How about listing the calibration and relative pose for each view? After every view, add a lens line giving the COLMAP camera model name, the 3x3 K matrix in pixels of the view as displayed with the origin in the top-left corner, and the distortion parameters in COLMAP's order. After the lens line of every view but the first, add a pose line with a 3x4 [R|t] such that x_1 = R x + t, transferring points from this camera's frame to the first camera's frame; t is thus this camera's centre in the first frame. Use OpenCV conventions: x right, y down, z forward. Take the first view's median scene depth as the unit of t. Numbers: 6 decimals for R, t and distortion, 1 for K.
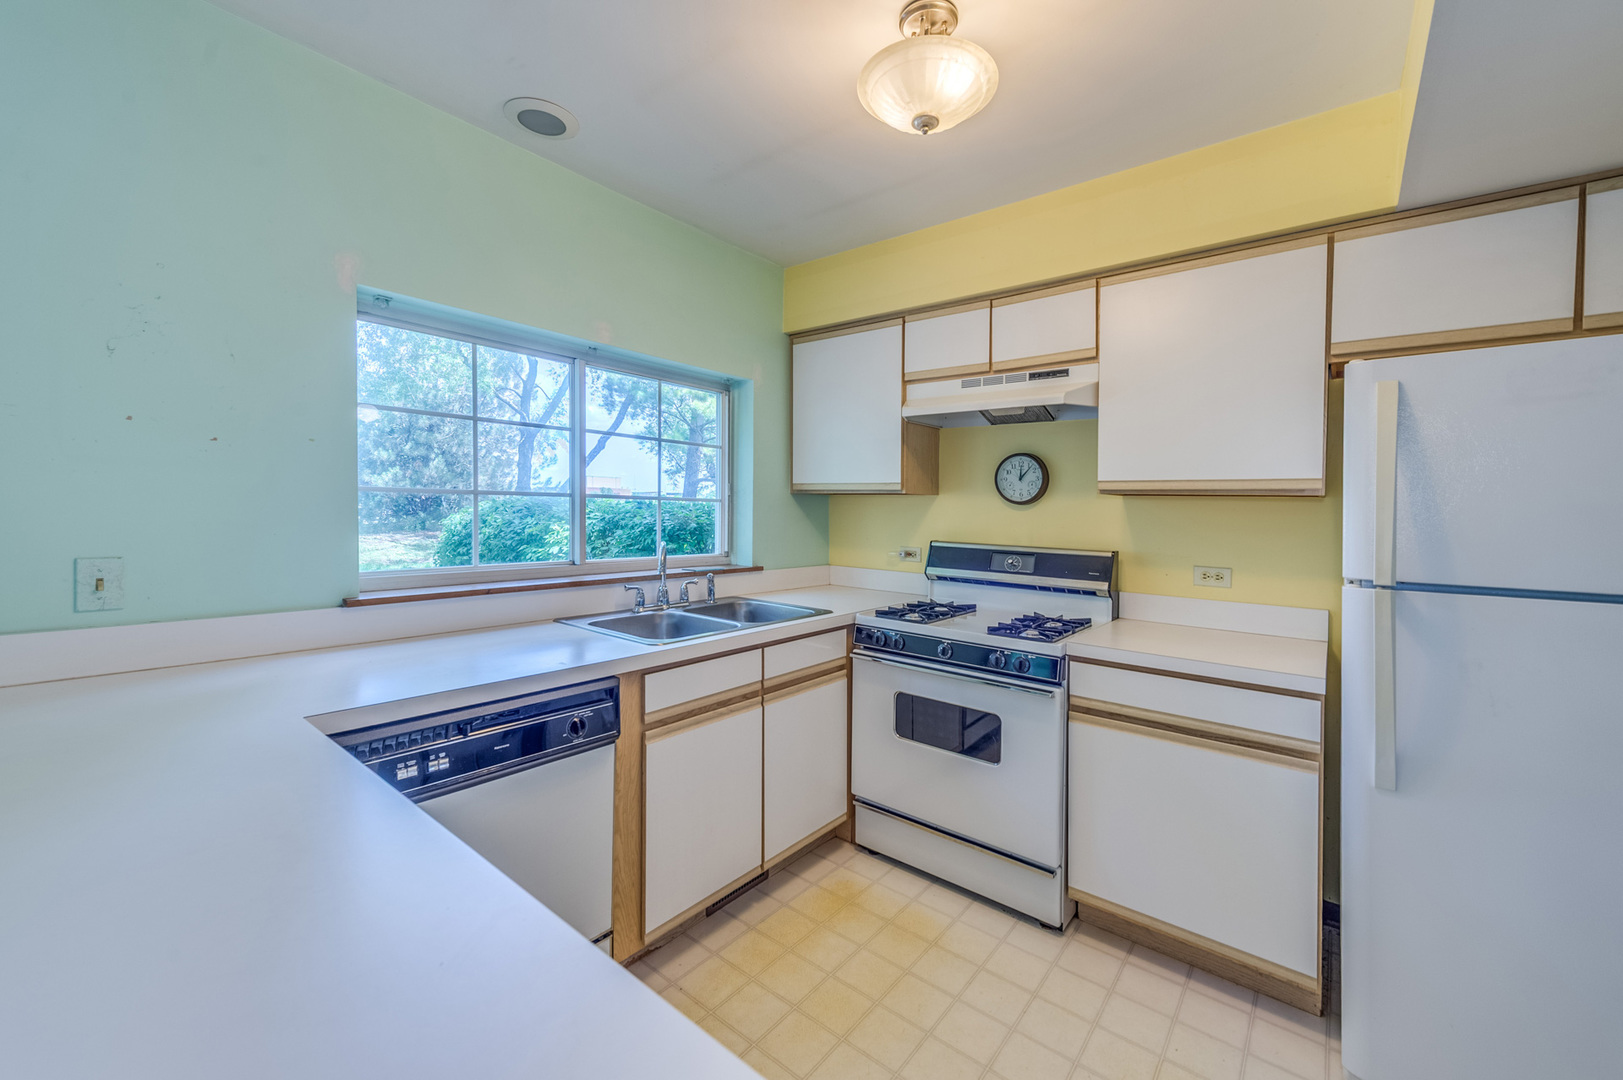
lens RADIAL K [[636.1, 0, 813.3], [0, 636.1, 522.3], [0, 0, 1]] dist [0.014542, -0.003589]
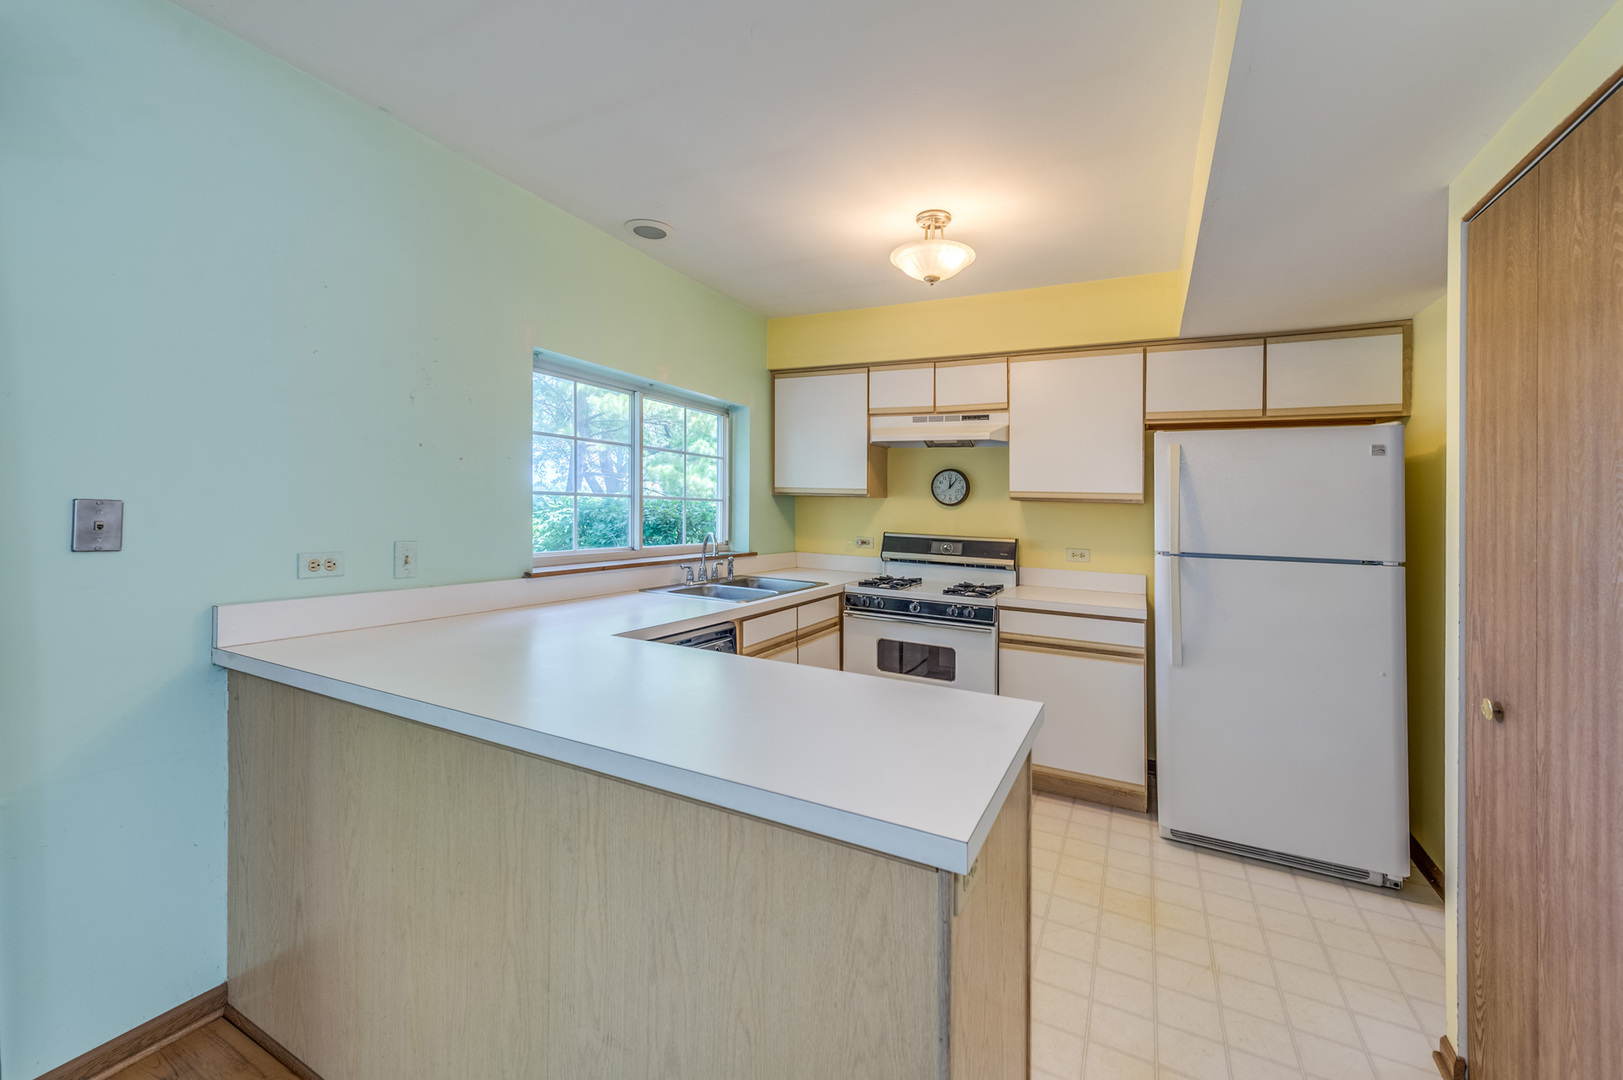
lens RADIAL K [[636.2, 0, 802.1], [0, 636.2, 496.2], [0, 0, 1]] dist [0.017765, -0.000042]
pose [[0.981202, 0.010536, 0.192694, -0.299861], [-0.004275, 0.999450, -0.032875, -0.001999], [-0.192934, 0.031433, 0.980708, -0.348932]]
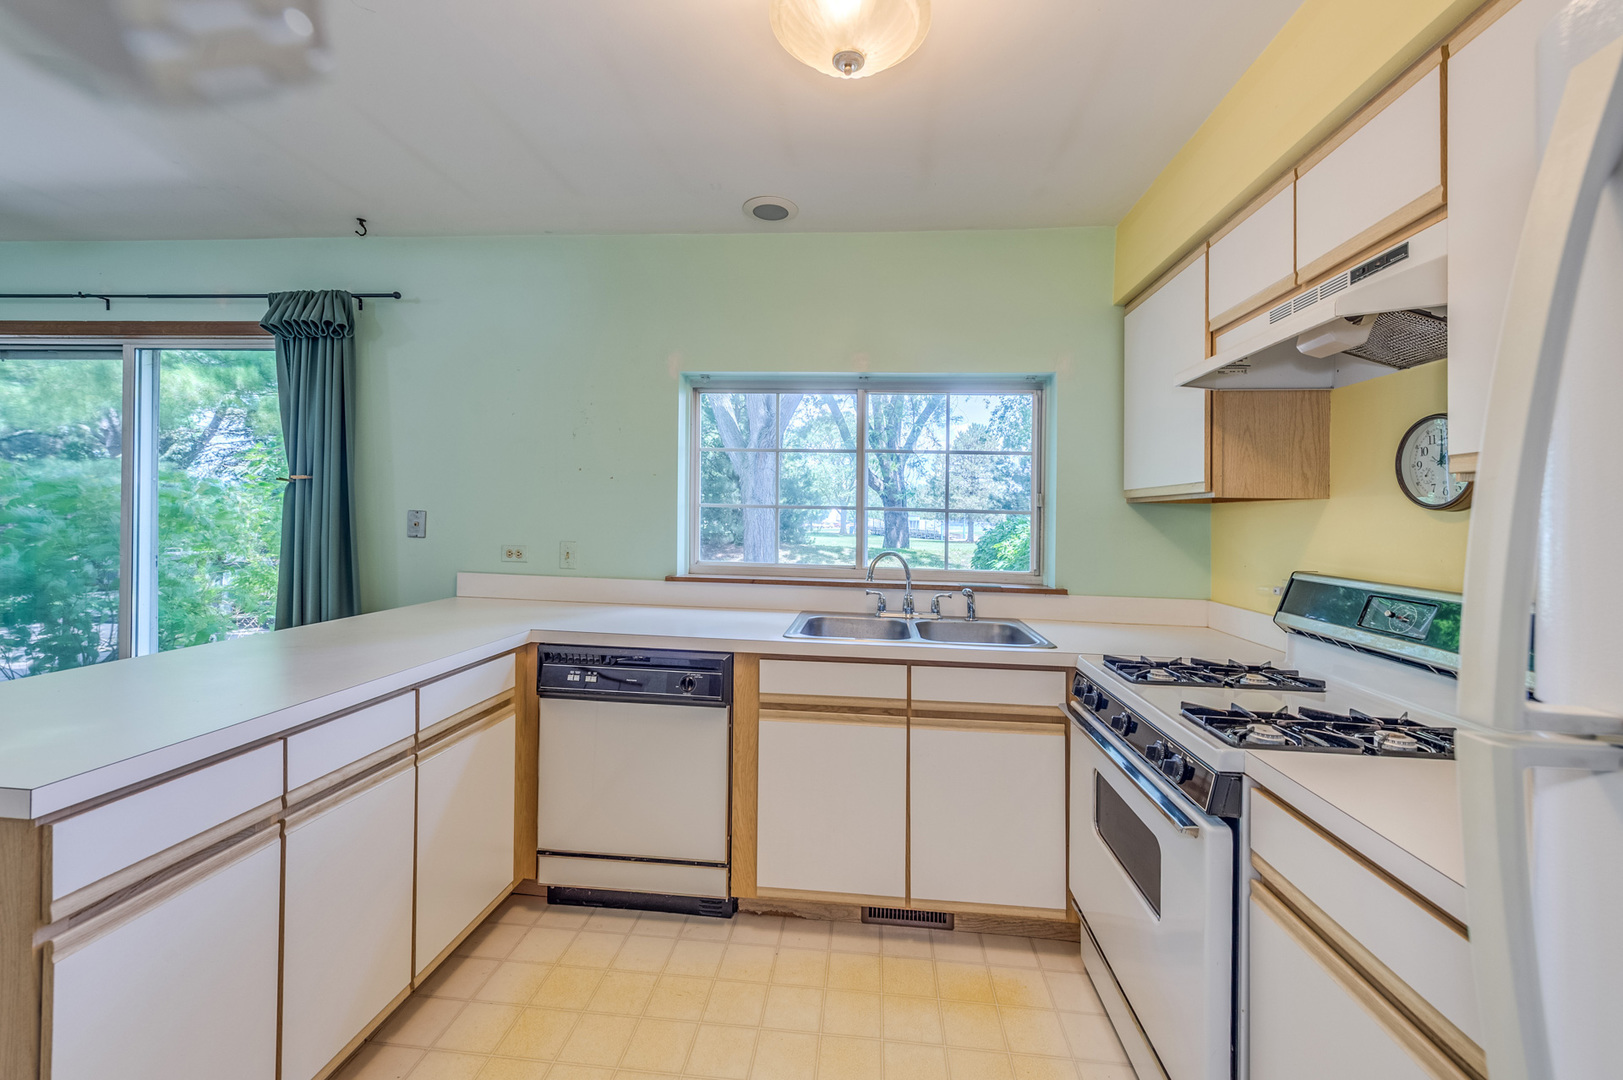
lens RADIAL K [[641.6, 0, 825.3], [0, 641.6, 528.2], [0, 0, 1]] dist [0.015821, -0.000347]
pose [[0.565204, 0.004977, -0.824936, 0.557926], [-0.028552, 0.999501, -0.013532, 0.010473], [0.824457, 0.031201, 0.565064, 0.315419]]
